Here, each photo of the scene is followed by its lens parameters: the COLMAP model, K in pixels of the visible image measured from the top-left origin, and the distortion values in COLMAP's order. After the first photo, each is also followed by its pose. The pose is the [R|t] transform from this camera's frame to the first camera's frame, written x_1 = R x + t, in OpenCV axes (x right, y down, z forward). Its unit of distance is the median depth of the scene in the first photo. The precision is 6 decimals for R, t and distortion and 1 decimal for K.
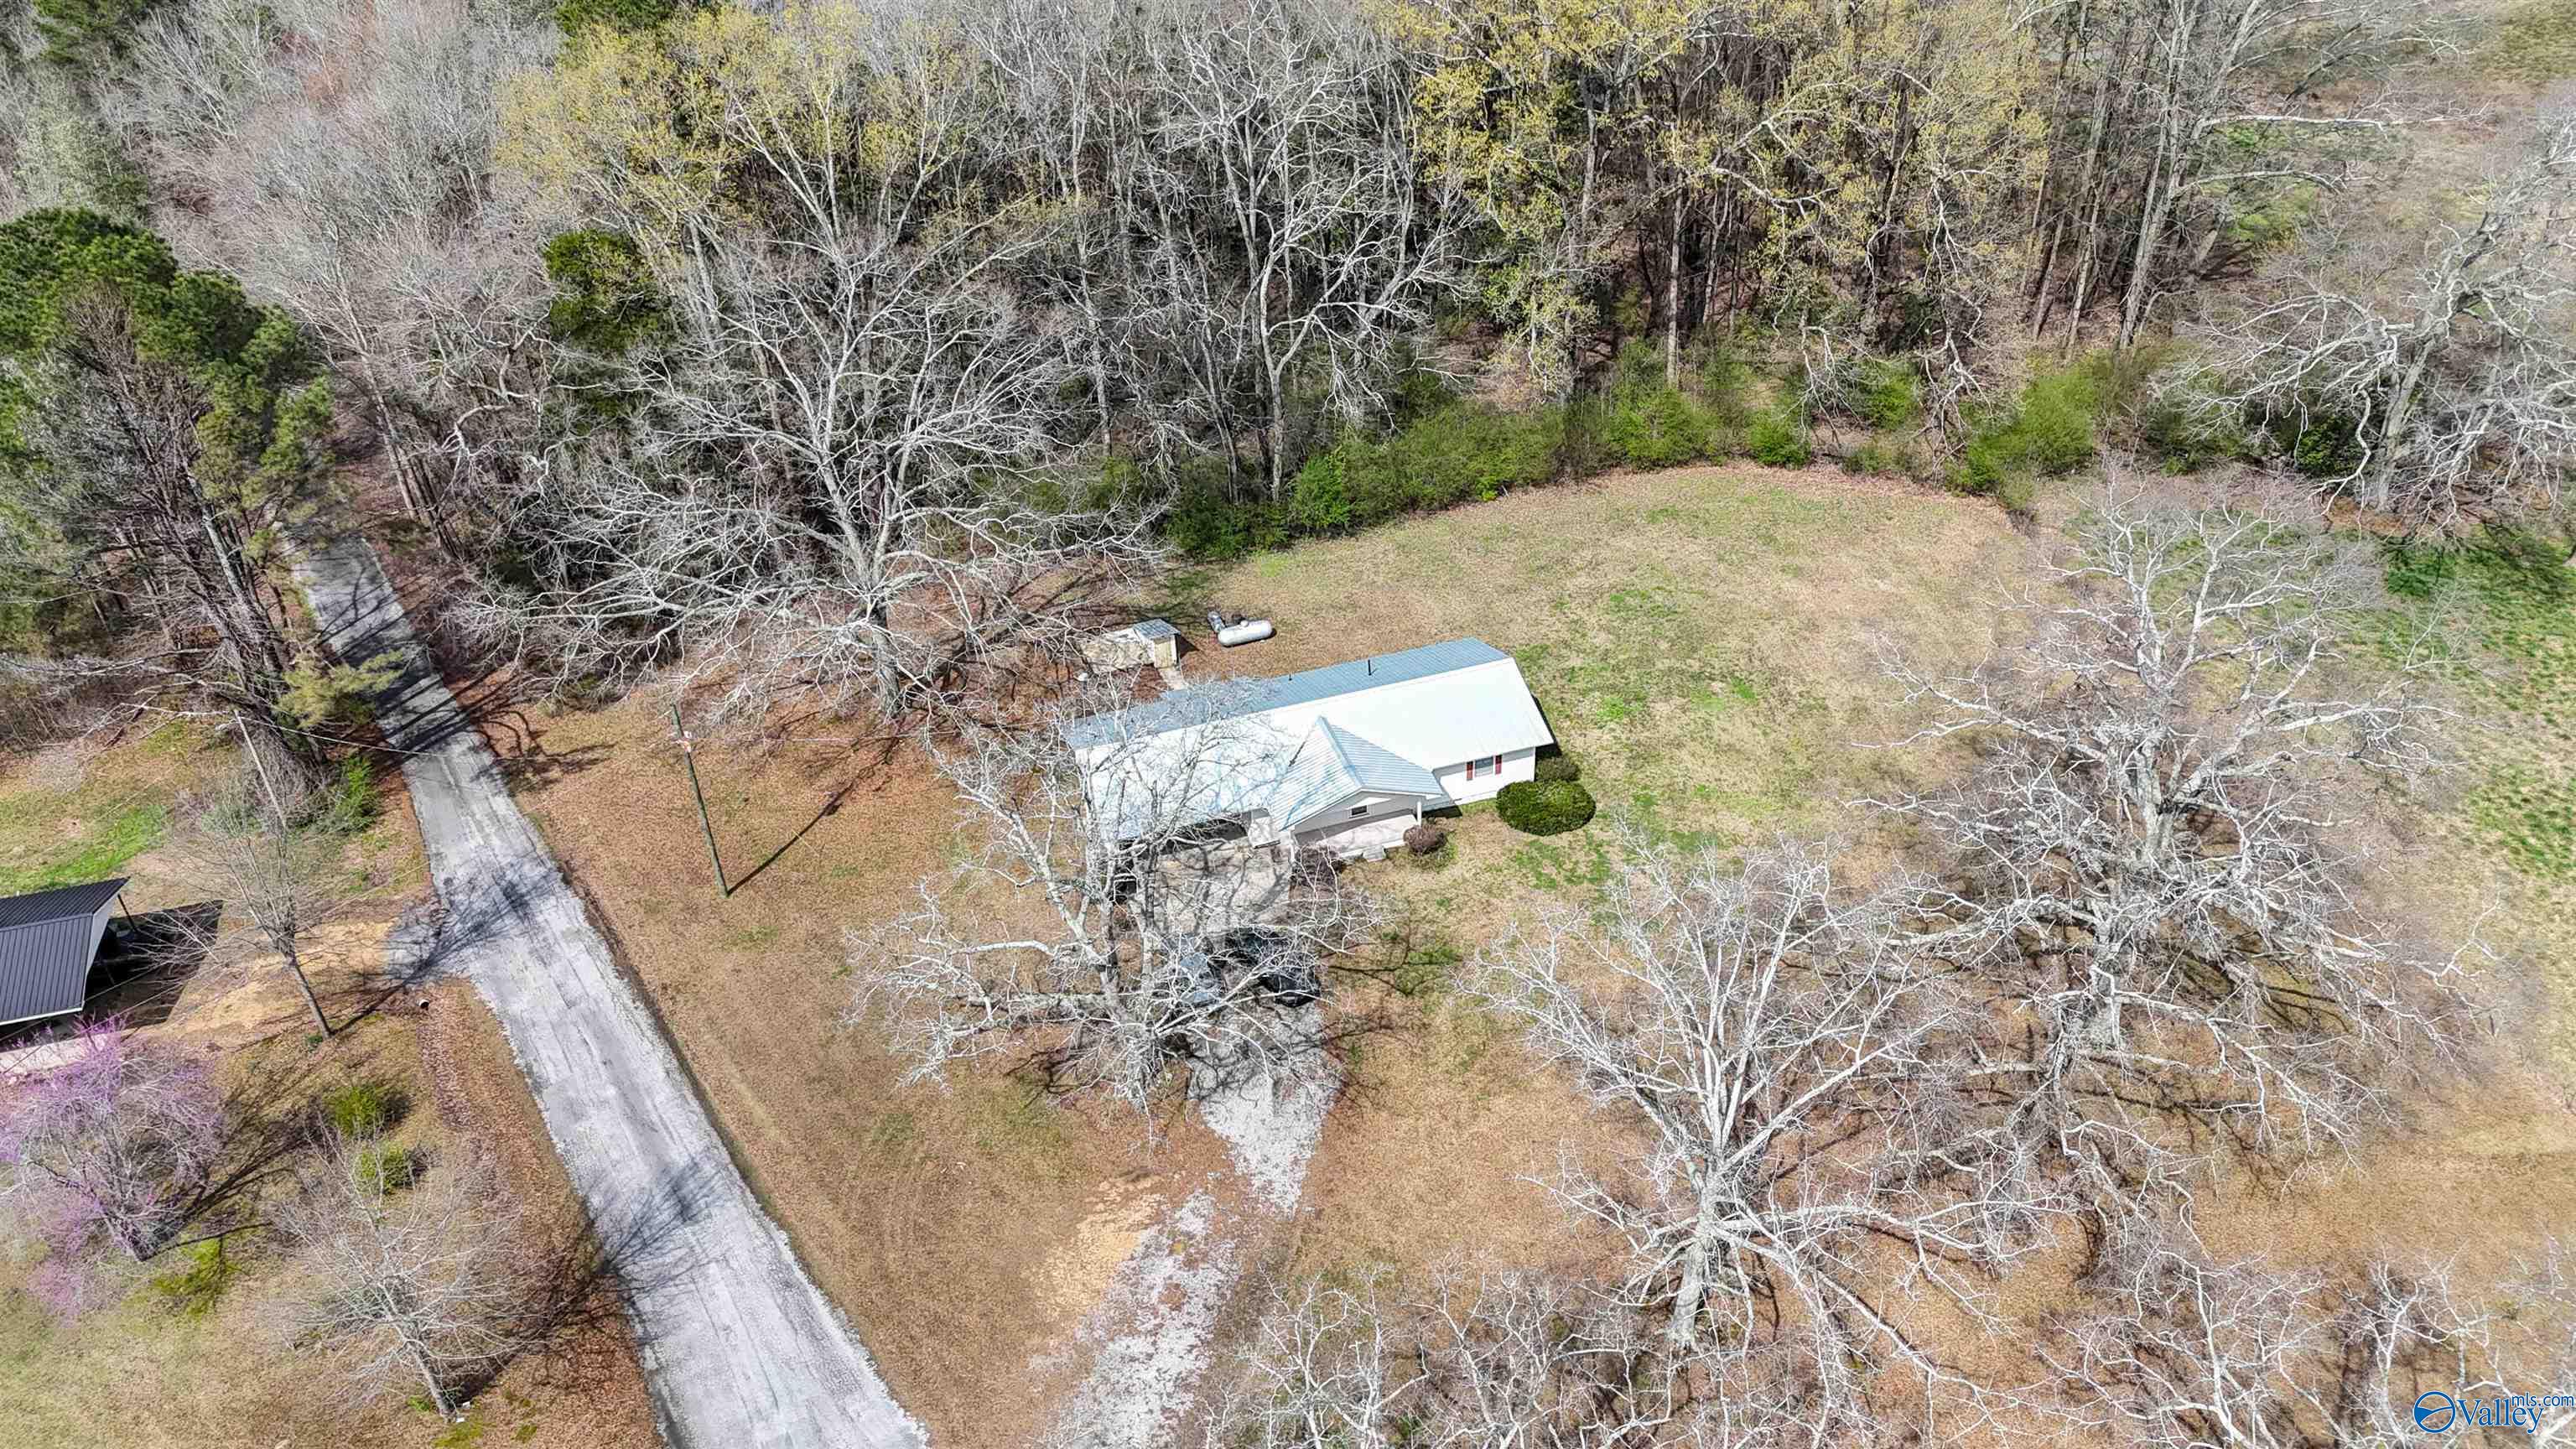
lens RADIAL K [[1892.0, 0, 1280.3], [0, 1892.0, 738.5], [0, 0, 1]] dist [0.036692, -0.031550]
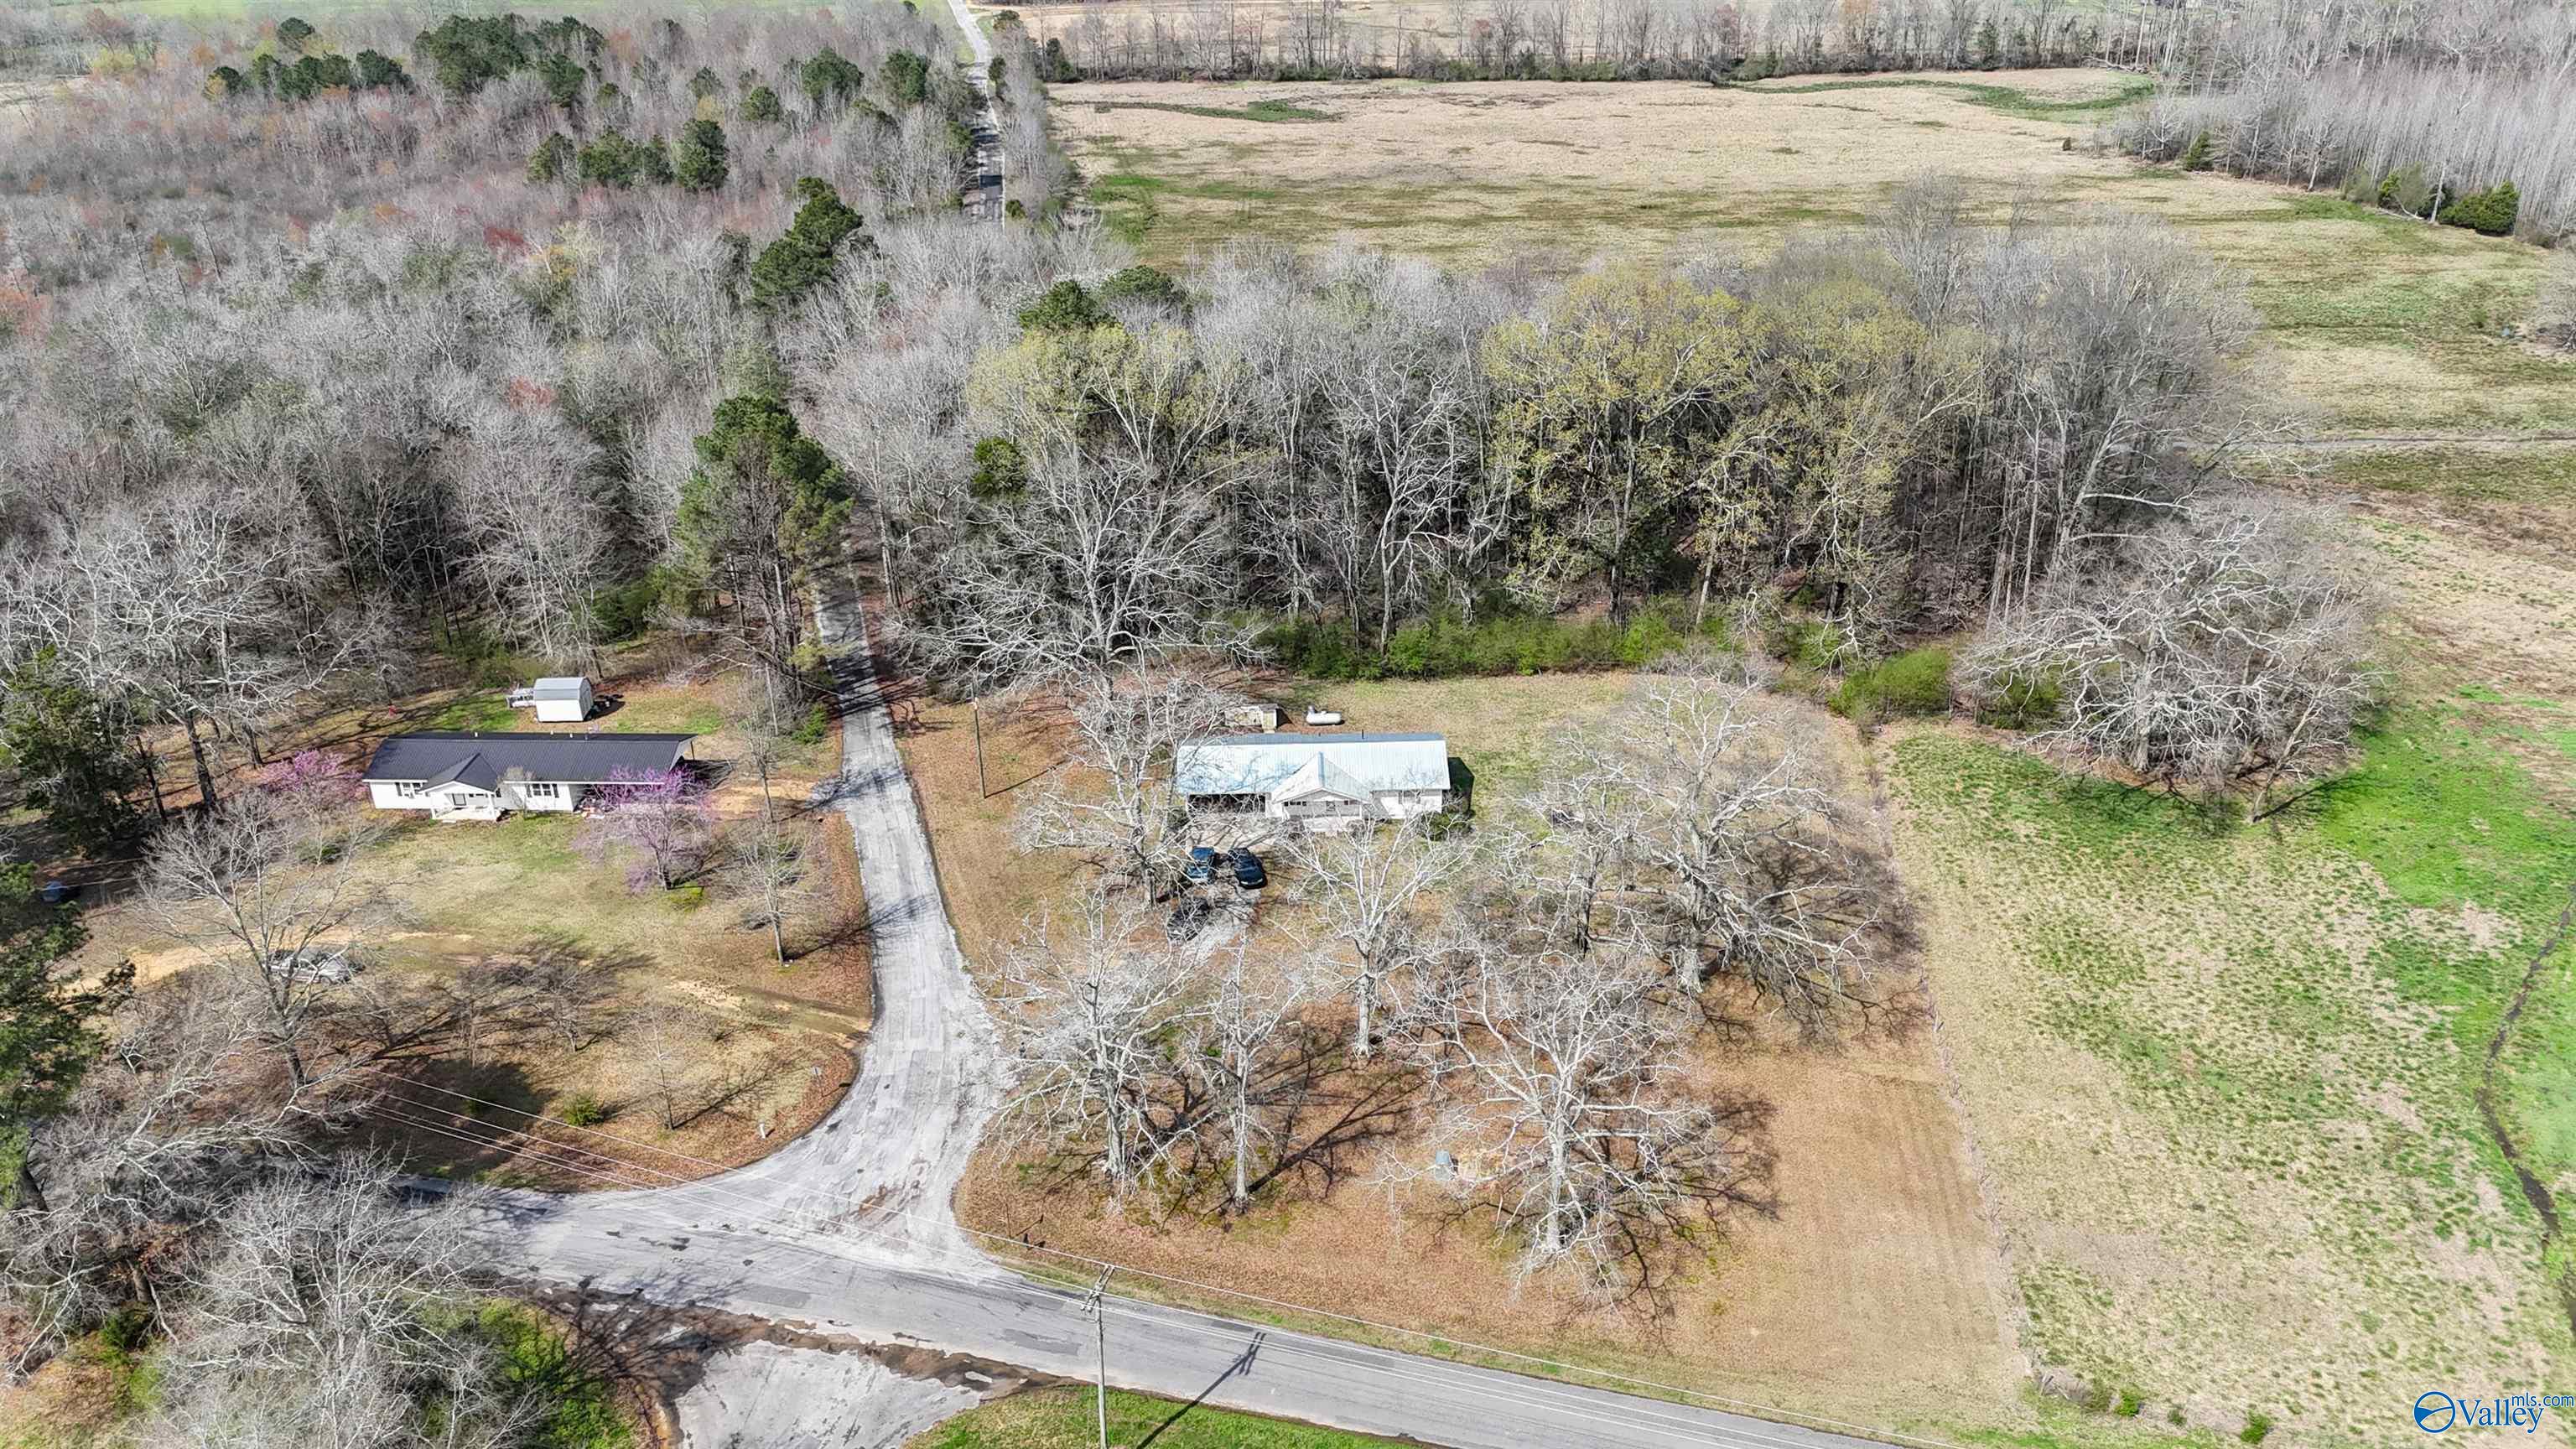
lens RADIAL K [[1909.5, 0, 1288.0], [0, 1909.5, 724.5], [0, 0, 1]] dist [0.051626, -0.038362]
pose [[0.956679, 0.150738, -0.249086, 0.392252], [-0.185280, 0.975147, -0.121492, 0.167659], [0.224582, 0.162379, 0.960831, -0.637364]]
